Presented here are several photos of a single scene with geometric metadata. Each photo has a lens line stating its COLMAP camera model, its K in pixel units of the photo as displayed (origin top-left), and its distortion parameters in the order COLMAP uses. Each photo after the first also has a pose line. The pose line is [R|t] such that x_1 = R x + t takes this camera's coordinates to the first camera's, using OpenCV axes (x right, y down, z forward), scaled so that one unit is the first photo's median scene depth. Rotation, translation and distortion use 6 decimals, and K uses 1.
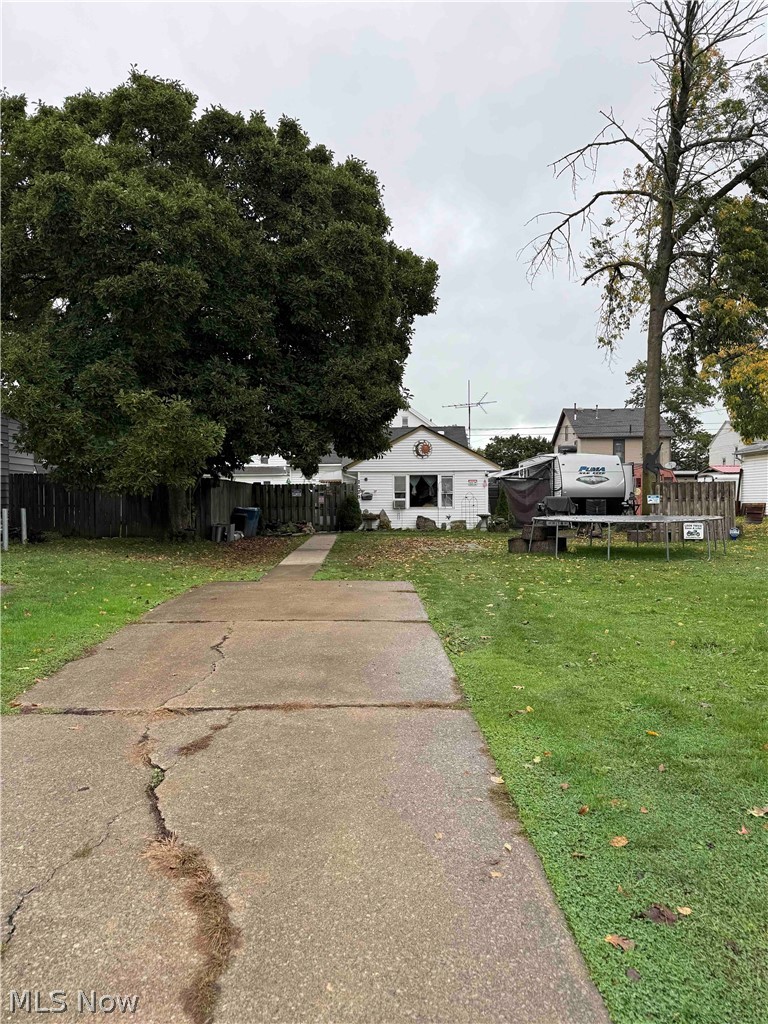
lens RADIAL K [[709.4, 0, 384.0], [0, 709.4, 512.0], [0, 0, 1]] dist [0.087620, -0.003056]
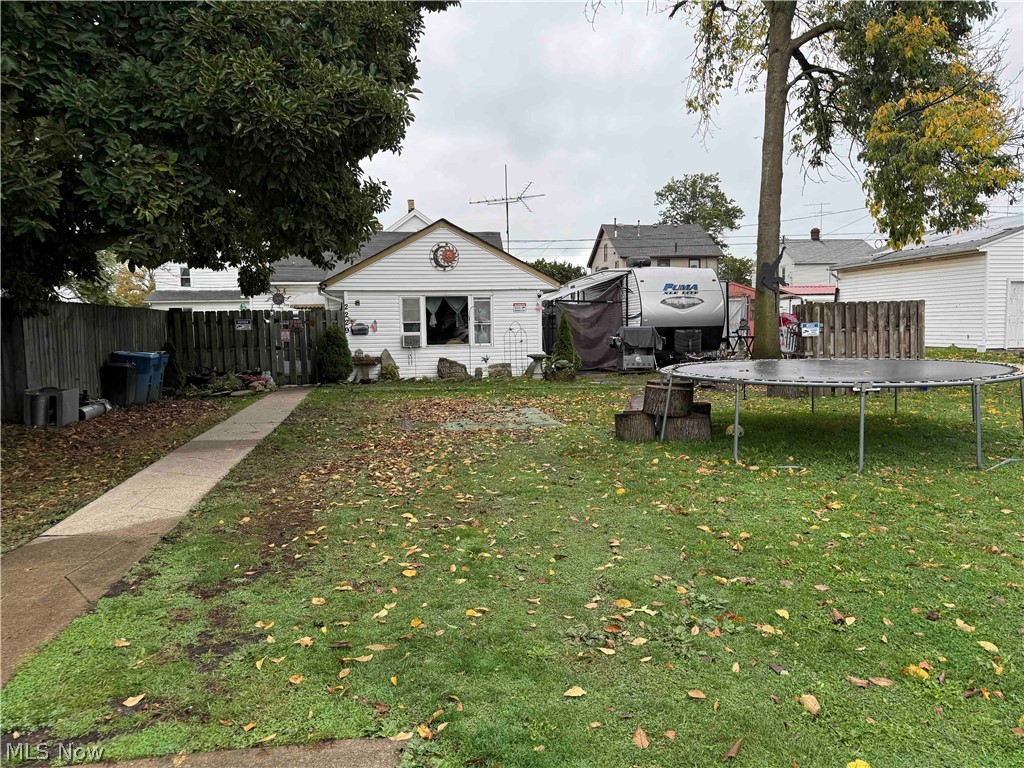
lens RADIAL K [[709.4, 0, 515.3], [0, 709.4, 383.6], [0, 0, 1]] dist [0.087620, -0.003056]
pose [[0.988127, -0.023624, 0.151814, 0.016348], [0.014440, 0.998014, 0.061317, -0.010407], [-0.152961, -0.058397, 0.986505, 0.331129]]
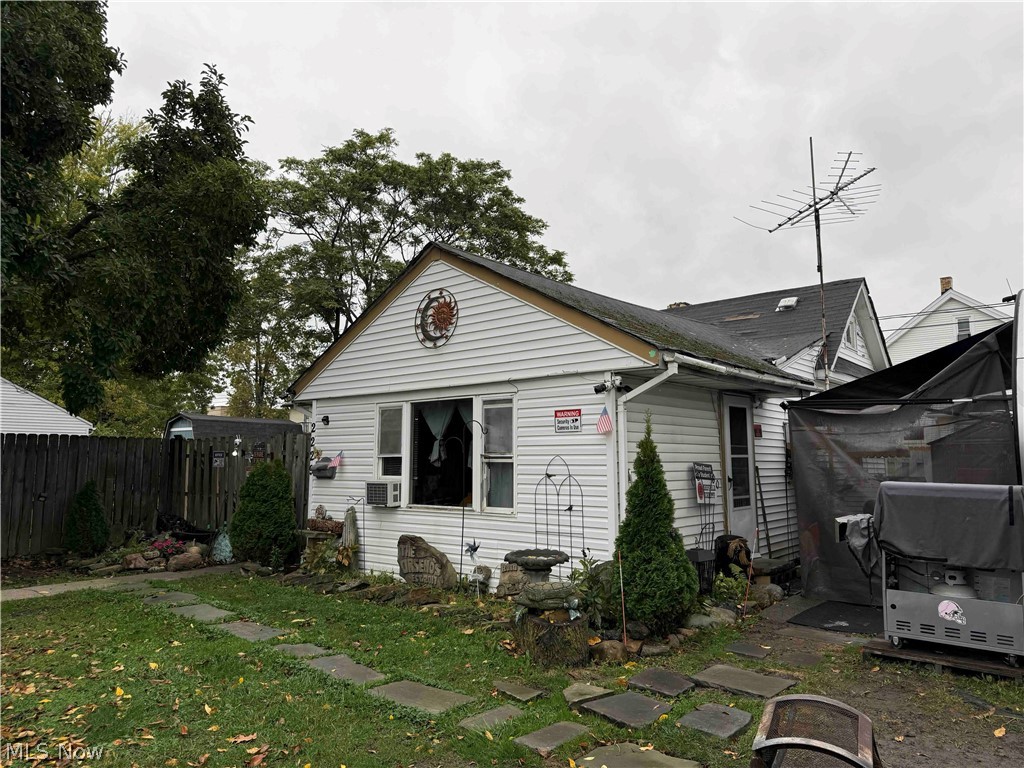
lens RADIAL K [[709.4, 0, 515.3], [0, 709.4, 383.6], [0, 0, 1]] dist [0.087620, -0.003056]
pose [[0.773212, -0.065157, -0.630792, 0.276342], [-0.012365, 0.992969, -0.117725, -0.023414], [0.634028, 0.098826, 0.766970, 0.782629]]
